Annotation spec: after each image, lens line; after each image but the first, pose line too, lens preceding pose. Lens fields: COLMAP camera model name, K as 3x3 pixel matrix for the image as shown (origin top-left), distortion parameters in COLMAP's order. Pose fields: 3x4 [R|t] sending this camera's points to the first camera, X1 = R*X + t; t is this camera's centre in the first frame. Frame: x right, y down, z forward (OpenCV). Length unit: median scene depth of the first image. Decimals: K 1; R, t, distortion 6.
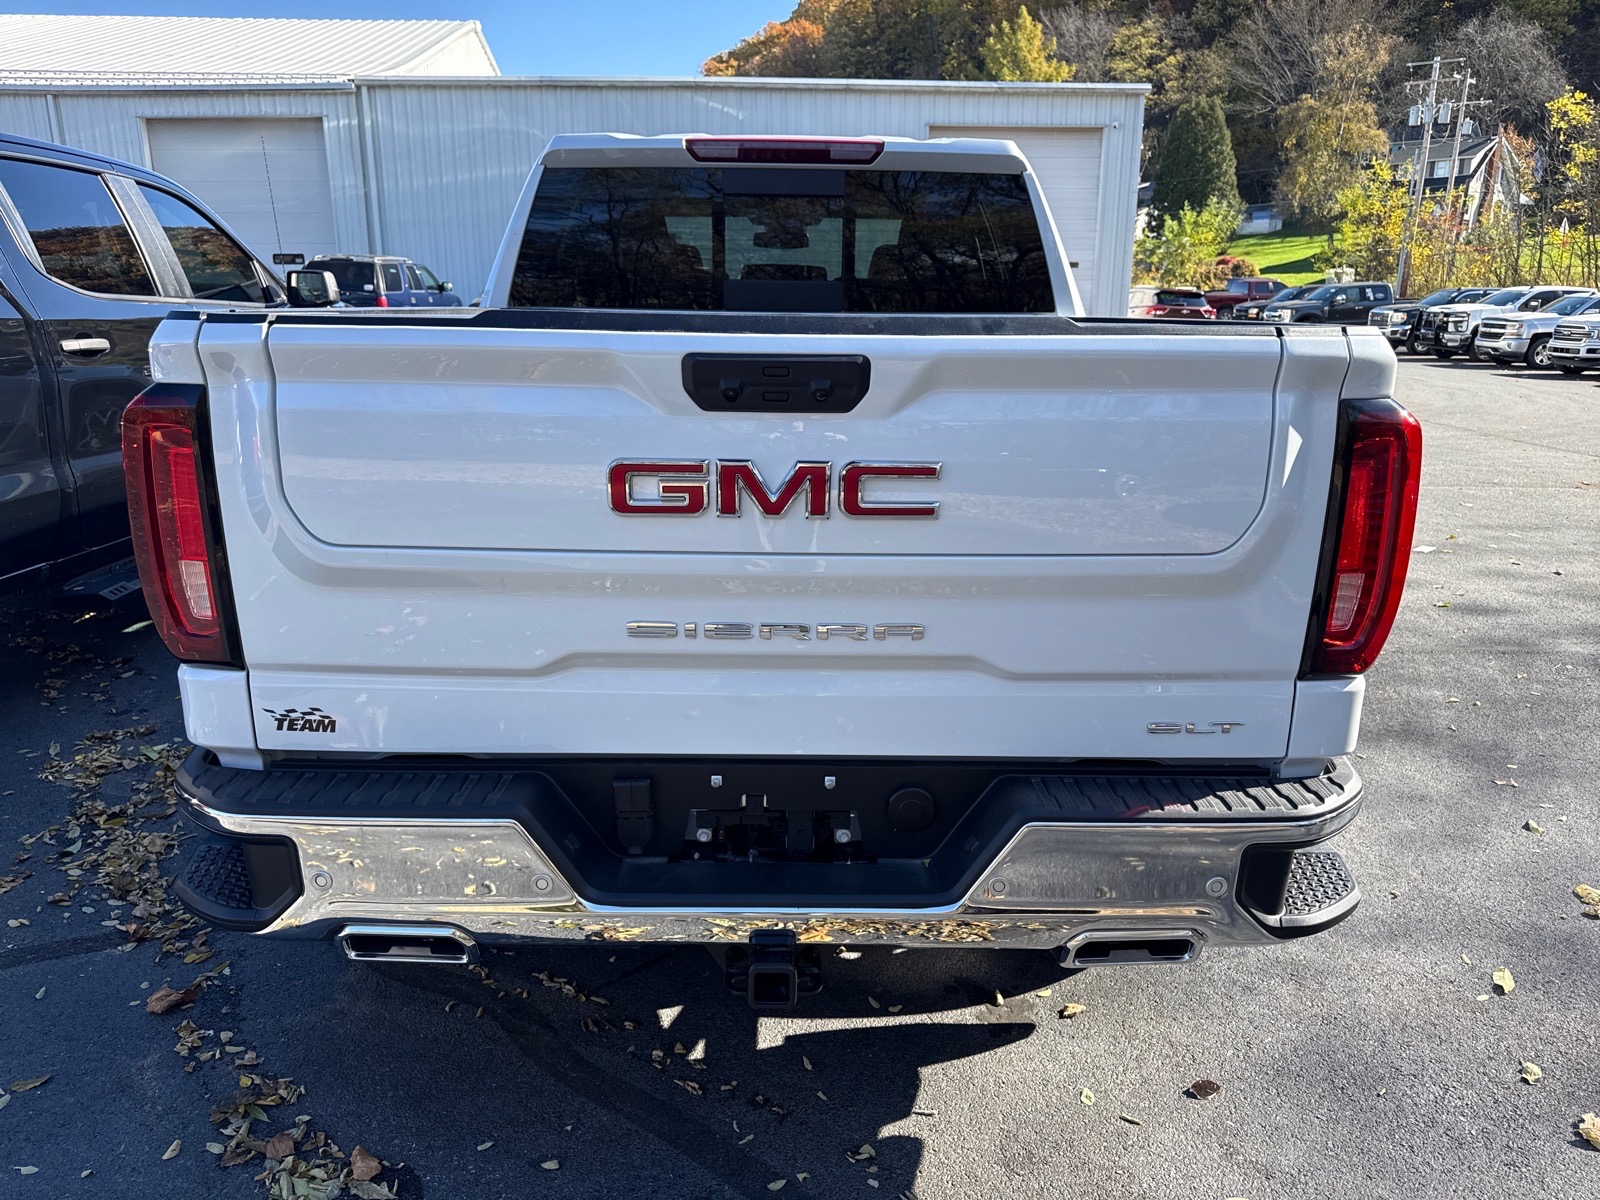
lens RADIAL K [[1117.7, 0, 803.1], [0, 1117.7, 600.7], [0, 0, 1]] dist [0.006625, -0.006949]
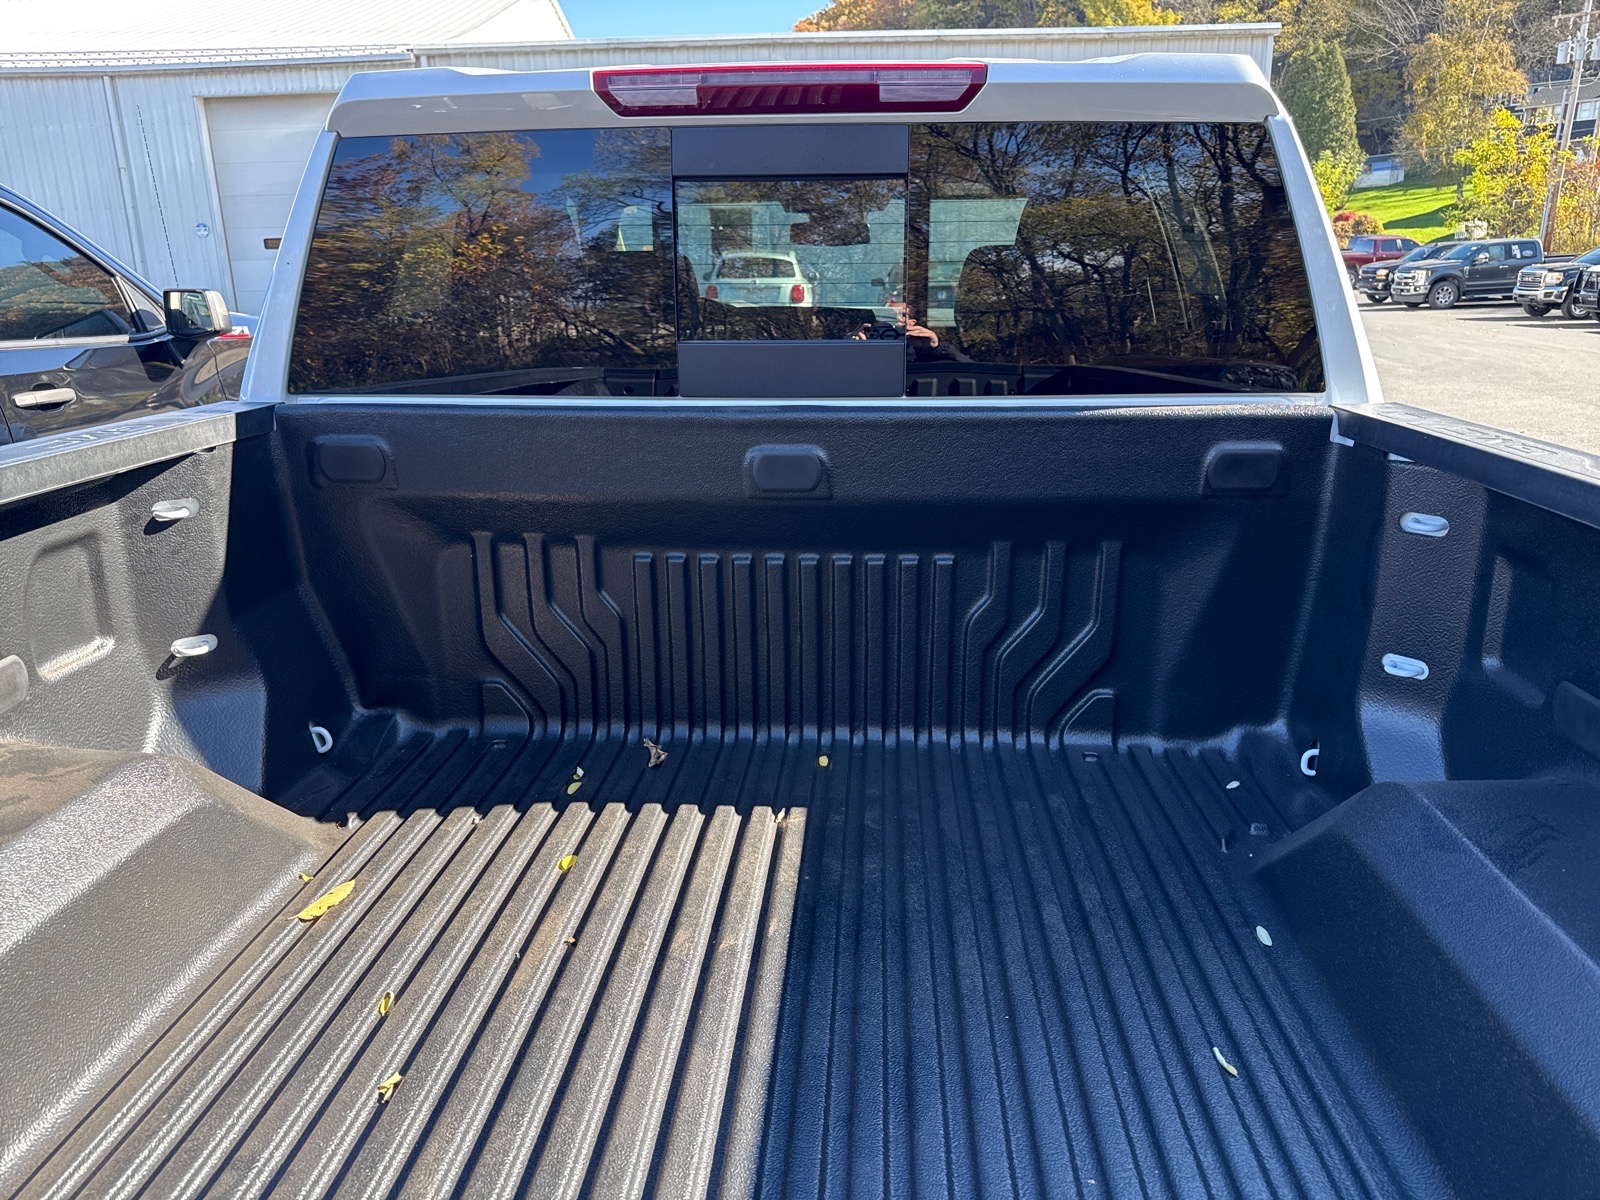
lens RADIAL K [[1117.7, 0, 792.2], [0, 1117.7, 602.3], [0, 0, 1]] dist [0.006625, -0.006949]
pose [[0.996079, 0.007471, -0.088156, 0.003927], [-0.004905, 0.999559, 0.029288, -0.022978], [0.088336, -0.028741, 0.995676, 0.060747]]
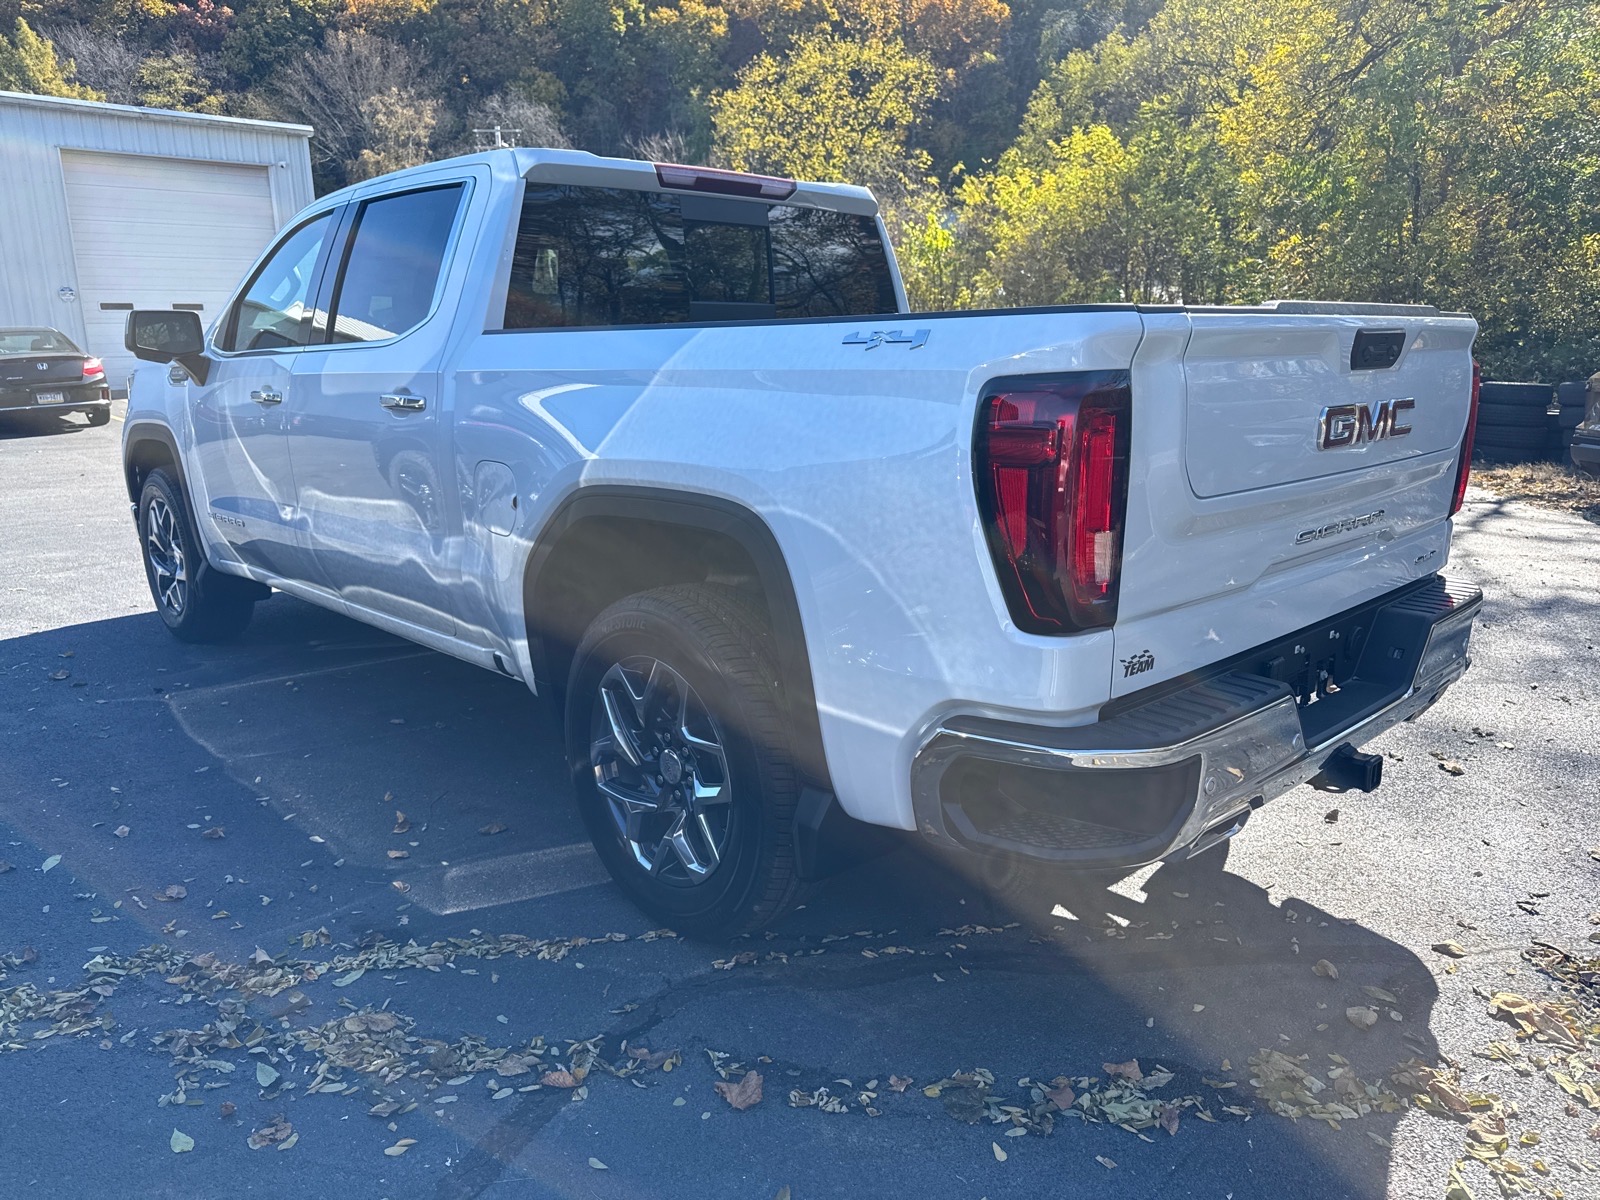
lens RADIAL K [[1117.7, 0, 785.9], [0, 1117.7, 591.5], [0, 0, 1]] dist [0.006625, -0.006949]
pose [[0.740303, -0.167707, 0.651019, -0.091726], [0.196792, 0.980026, 0.028681, -0.004324], [-0.642825, 0.106883, 0.758520, 0.022966]]
